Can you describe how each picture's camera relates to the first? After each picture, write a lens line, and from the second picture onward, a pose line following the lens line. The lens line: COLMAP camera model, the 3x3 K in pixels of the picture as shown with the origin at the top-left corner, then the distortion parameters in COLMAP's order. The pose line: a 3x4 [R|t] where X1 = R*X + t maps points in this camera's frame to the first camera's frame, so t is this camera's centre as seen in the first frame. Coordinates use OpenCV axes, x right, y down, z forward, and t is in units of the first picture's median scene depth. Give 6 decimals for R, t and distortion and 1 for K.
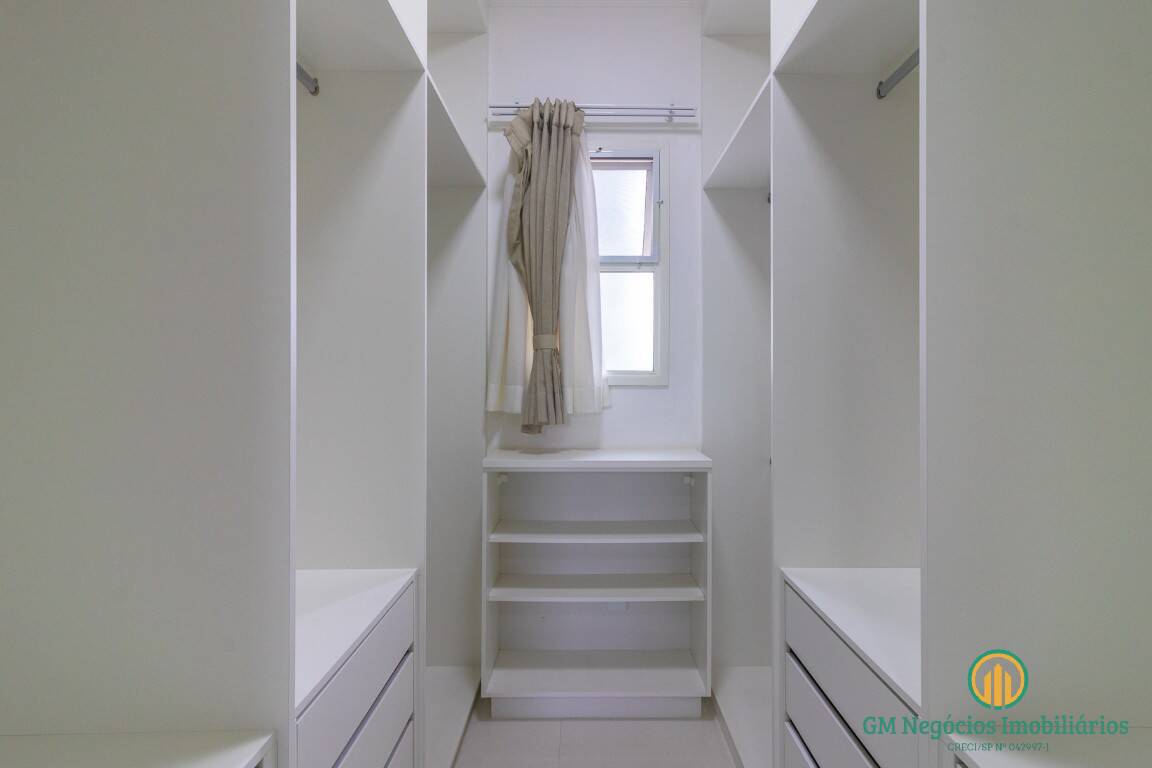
lens RADIAL K [[526.7, 0, 569.4], [0, 526.7, 387.5], [0, 0, 1]] dist [0.005377, 0.001115]
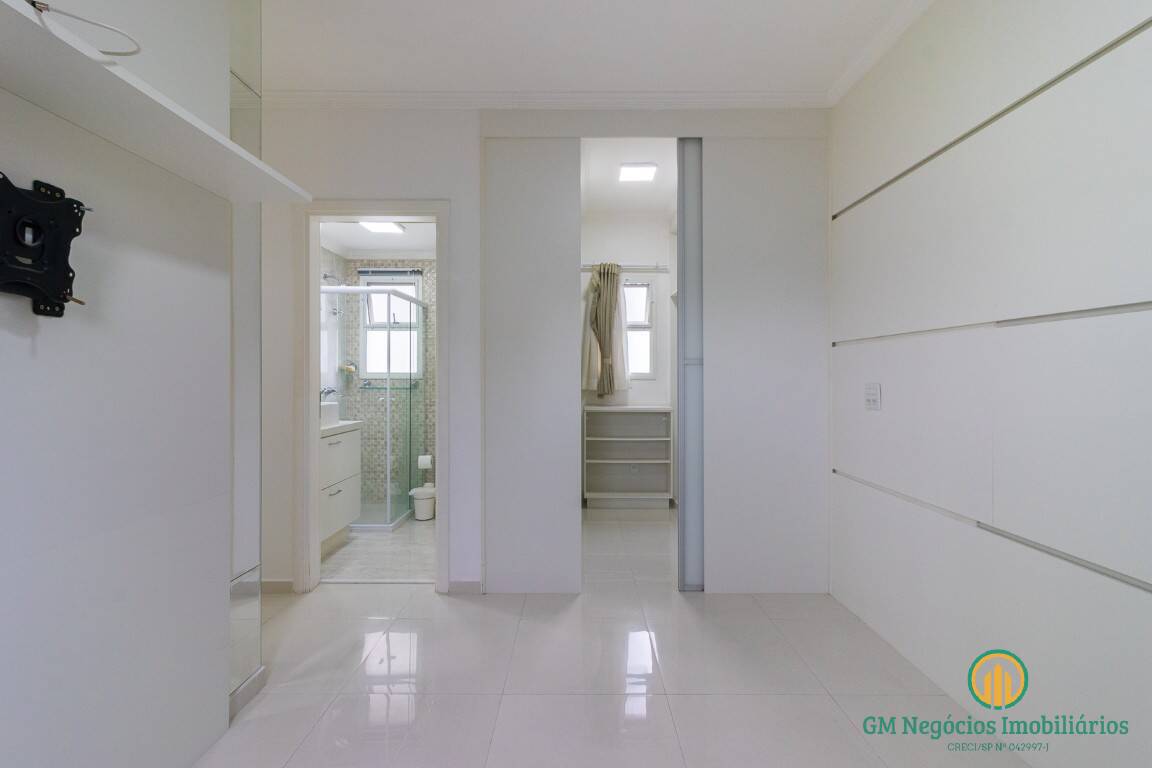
lens RADIAL K [[526.7, 0, 576.1], [0, 526.7, 382.7], [0, 0, 1]] dist [0.005377, 0.001115]
pose [[0.999957, -0.005265, 0.007614, -0.203024], [0.005143, 0.999861, 0.015840, -0.024575], [-0.007696, -0.015801, 0.999846, -1.454129]]
